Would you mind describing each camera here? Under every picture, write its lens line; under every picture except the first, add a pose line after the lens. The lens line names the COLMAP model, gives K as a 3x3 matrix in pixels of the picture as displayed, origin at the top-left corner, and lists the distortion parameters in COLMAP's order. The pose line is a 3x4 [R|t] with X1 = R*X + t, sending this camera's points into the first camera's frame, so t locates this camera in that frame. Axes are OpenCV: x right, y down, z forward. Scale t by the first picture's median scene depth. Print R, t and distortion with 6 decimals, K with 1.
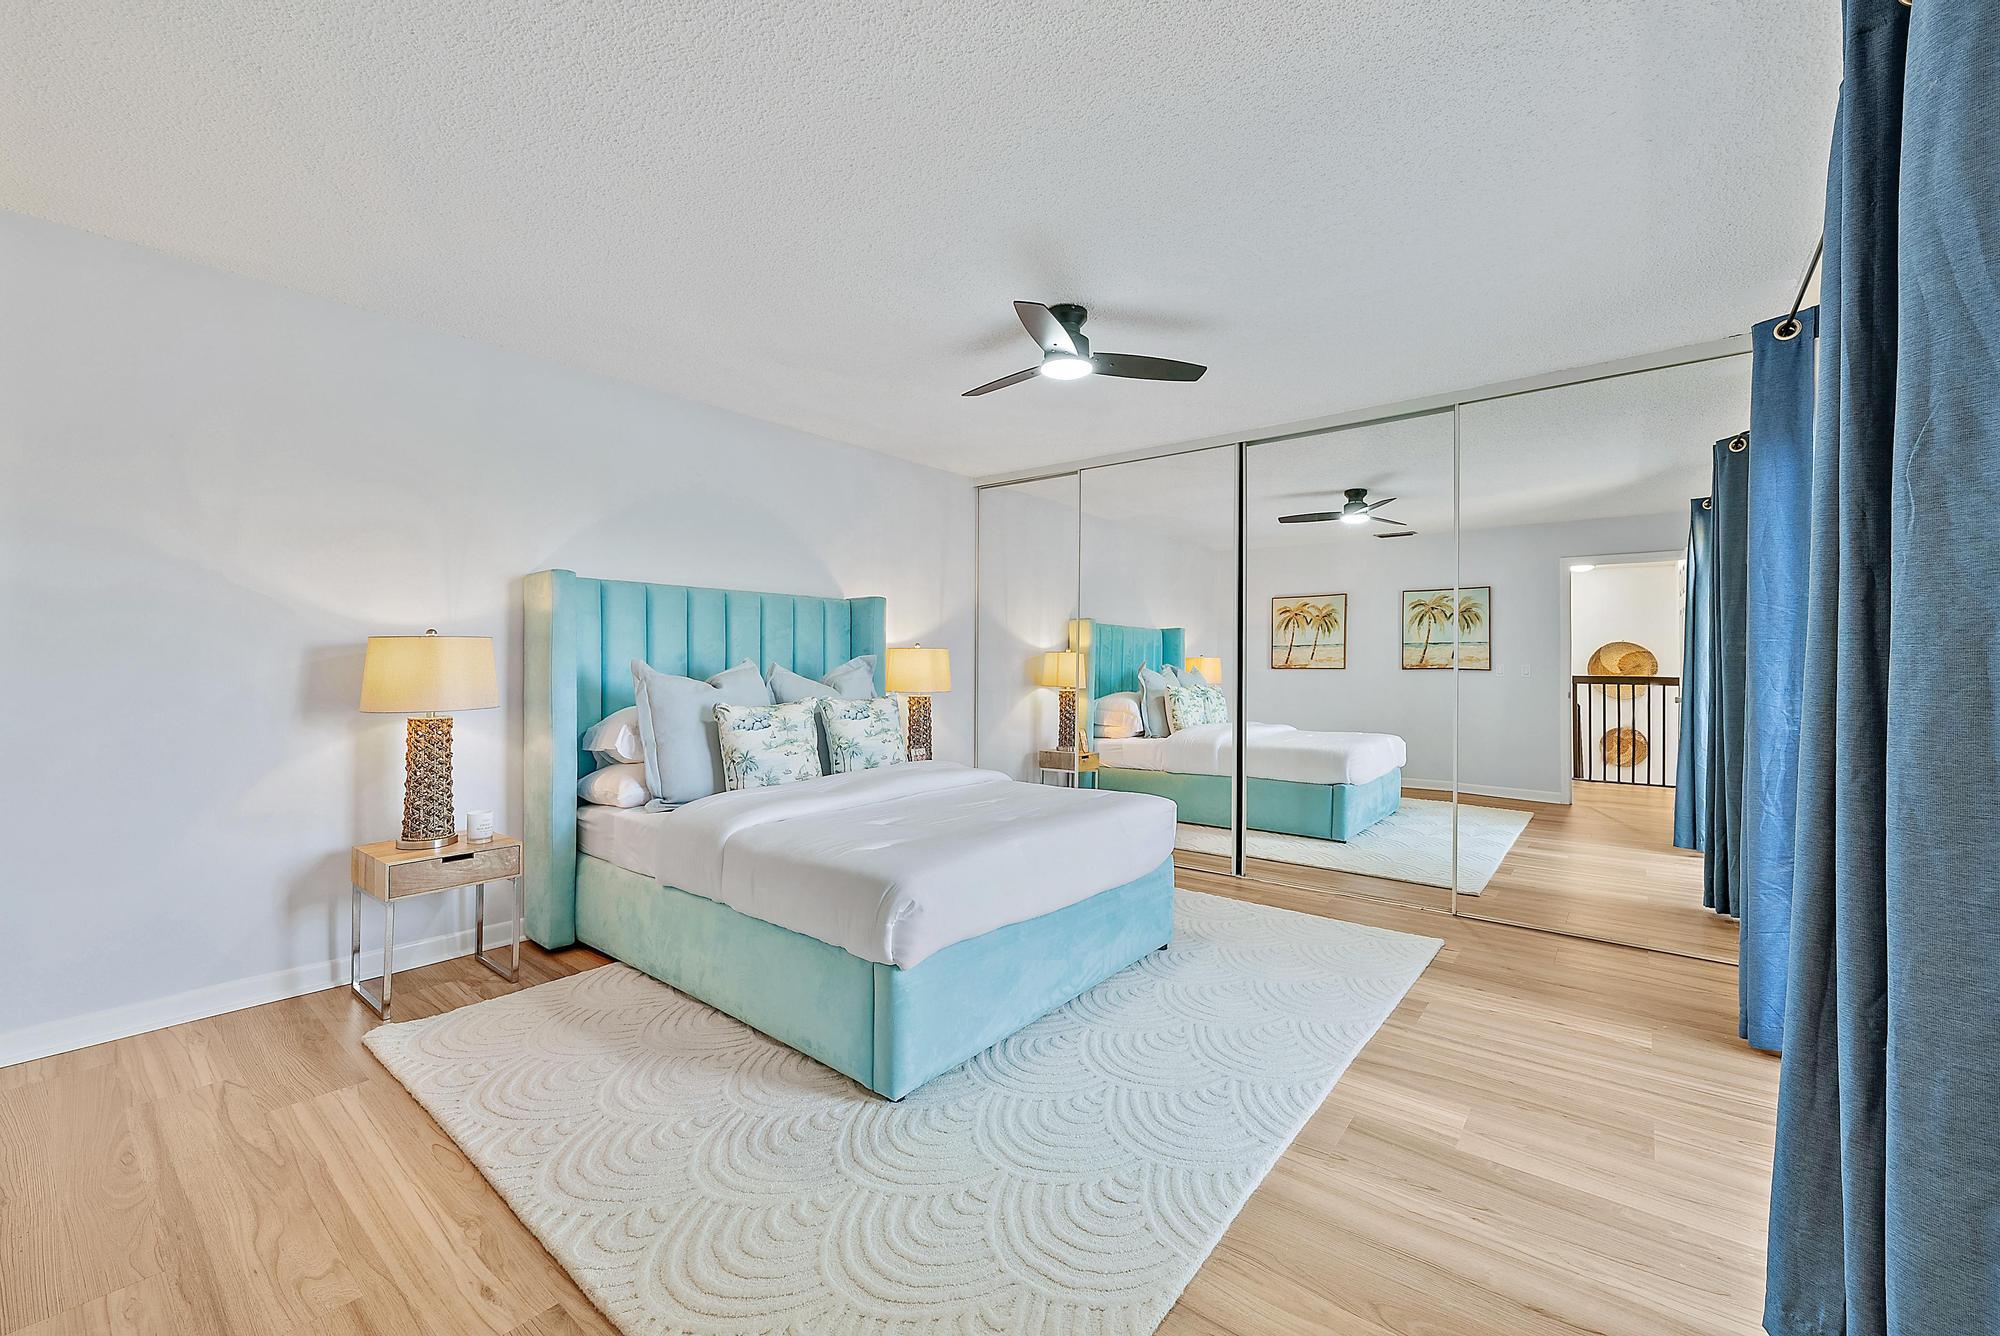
lens RADIAL K [[810.3, 0, 1025.9], [0, 810.3, 668.1], [0, 0, 1]] dist [0.052316, 0.000073]
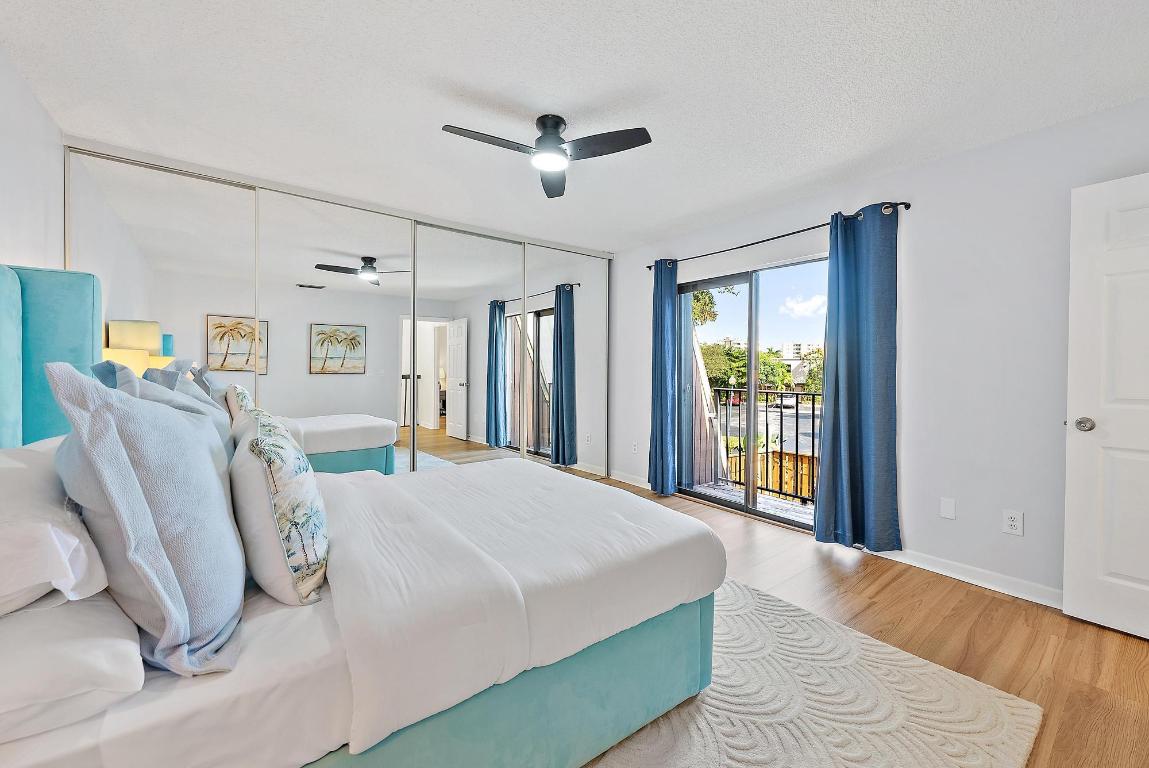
lens RADIAL K [[465.5, 0, 589.4], [0, 465.5, 384.1], [0, 0, 1]] dist [0.052316, 0.000073]
pose [[0.195813, -0.015190, 0.980524, -0.385237], [-0.012975, 0.999752, 0.018079, -0.002242], [-0.980555, -0.016262, 0.195568, 0.404299]]
